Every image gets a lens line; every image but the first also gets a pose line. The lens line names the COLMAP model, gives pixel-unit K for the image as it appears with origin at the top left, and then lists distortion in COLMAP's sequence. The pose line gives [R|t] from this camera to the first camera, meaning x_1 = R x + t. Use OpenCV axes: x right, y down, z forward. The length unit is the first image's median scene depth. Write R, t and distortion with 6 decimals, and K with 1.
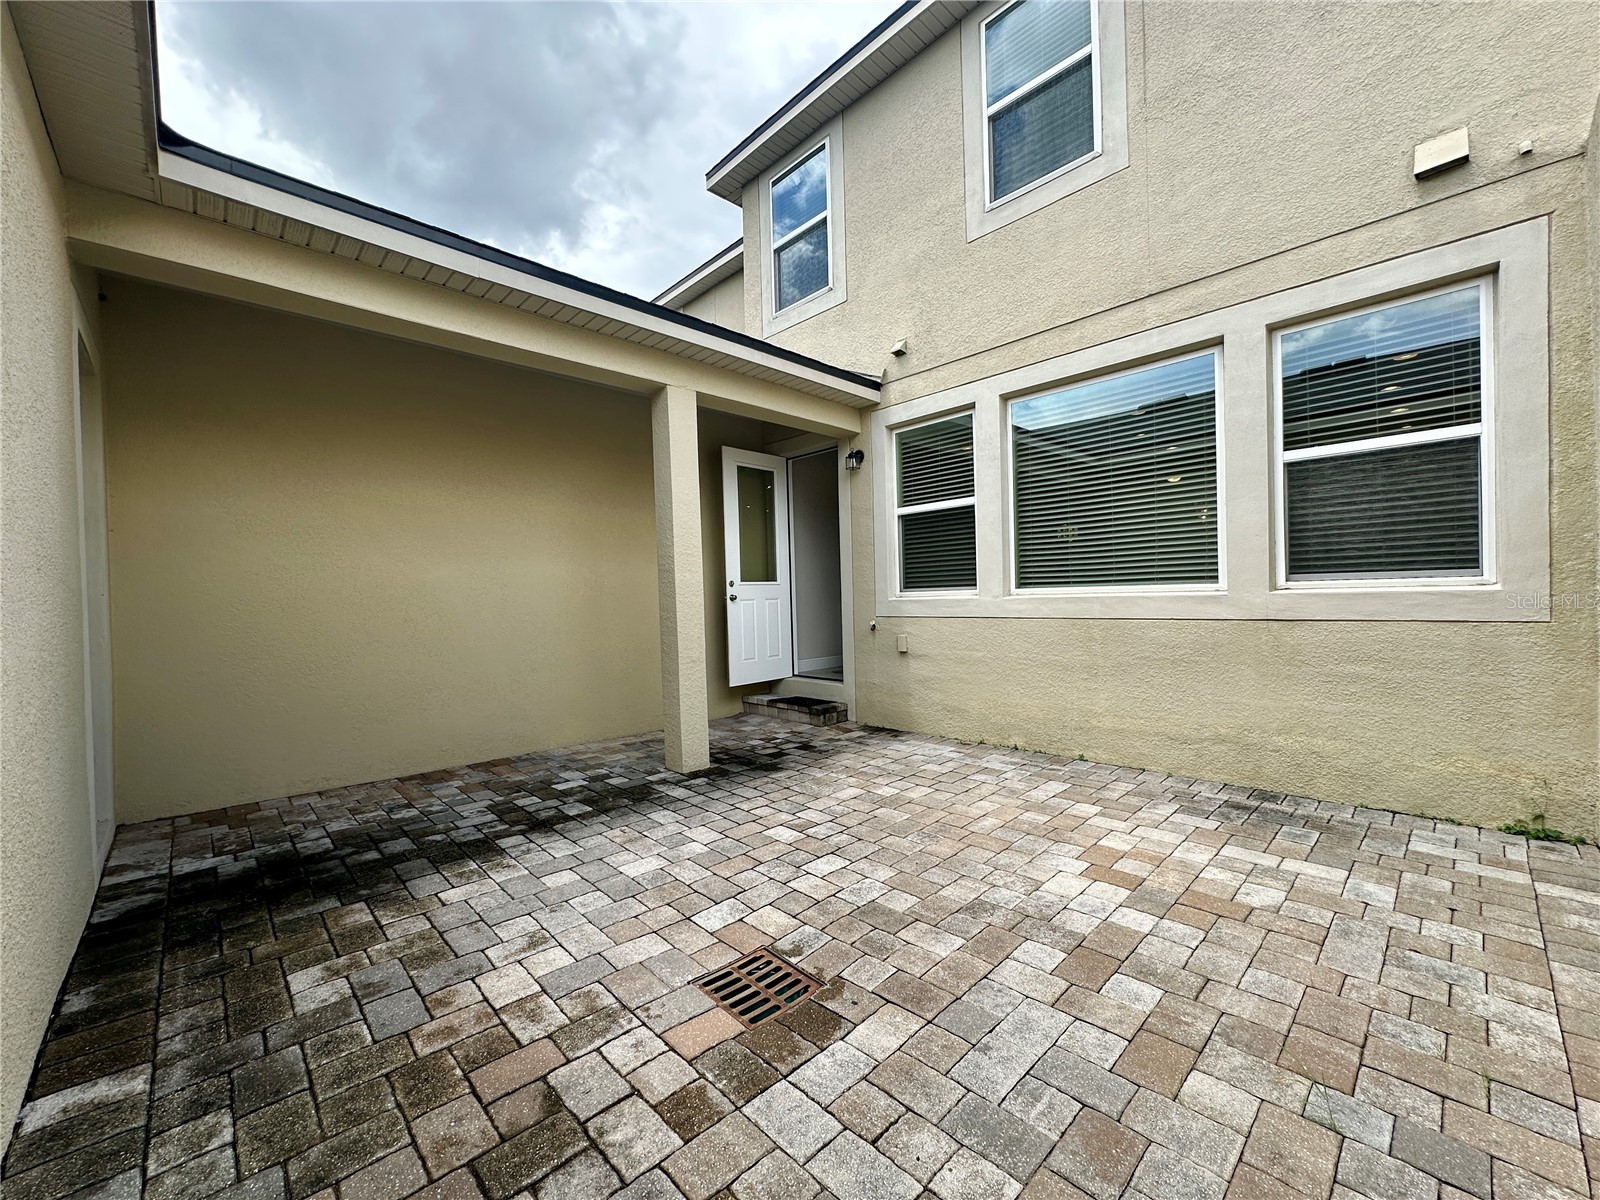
lens RADIAL K [[639.0, 0, 801.7], [0, 639.0, 602.0], [0, 0, 1]] dist [-0.003283, 0.001076]
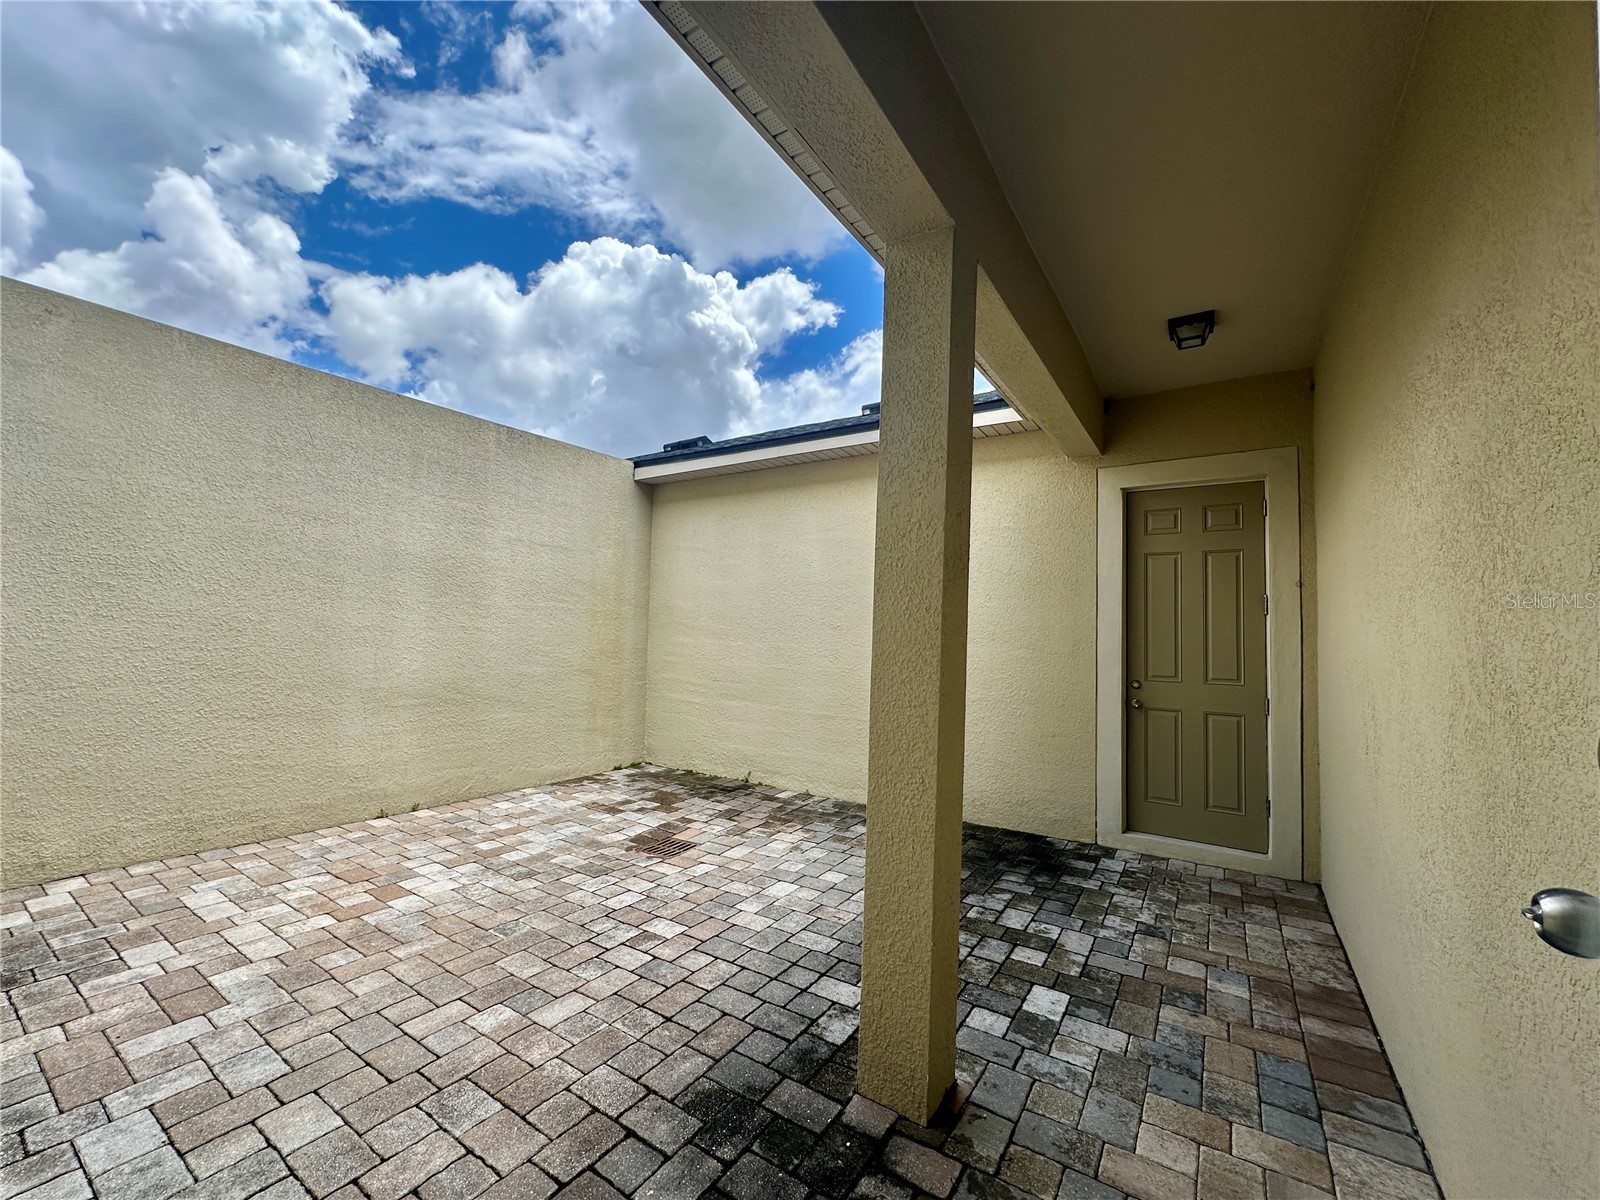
lens RADIAL K [[639.0, 0, 800.0], [0, 639.0, 601.0], [0, 0, 1]] dist [-0.003283, 0.001076]
pose [[-0.975130, -0.009877, -0.221416, -0.011030], [-0.002747, 0.999468, -0.032485, -0.084793], [0.221619, -0.031069, -0.974638, 2.061423]]
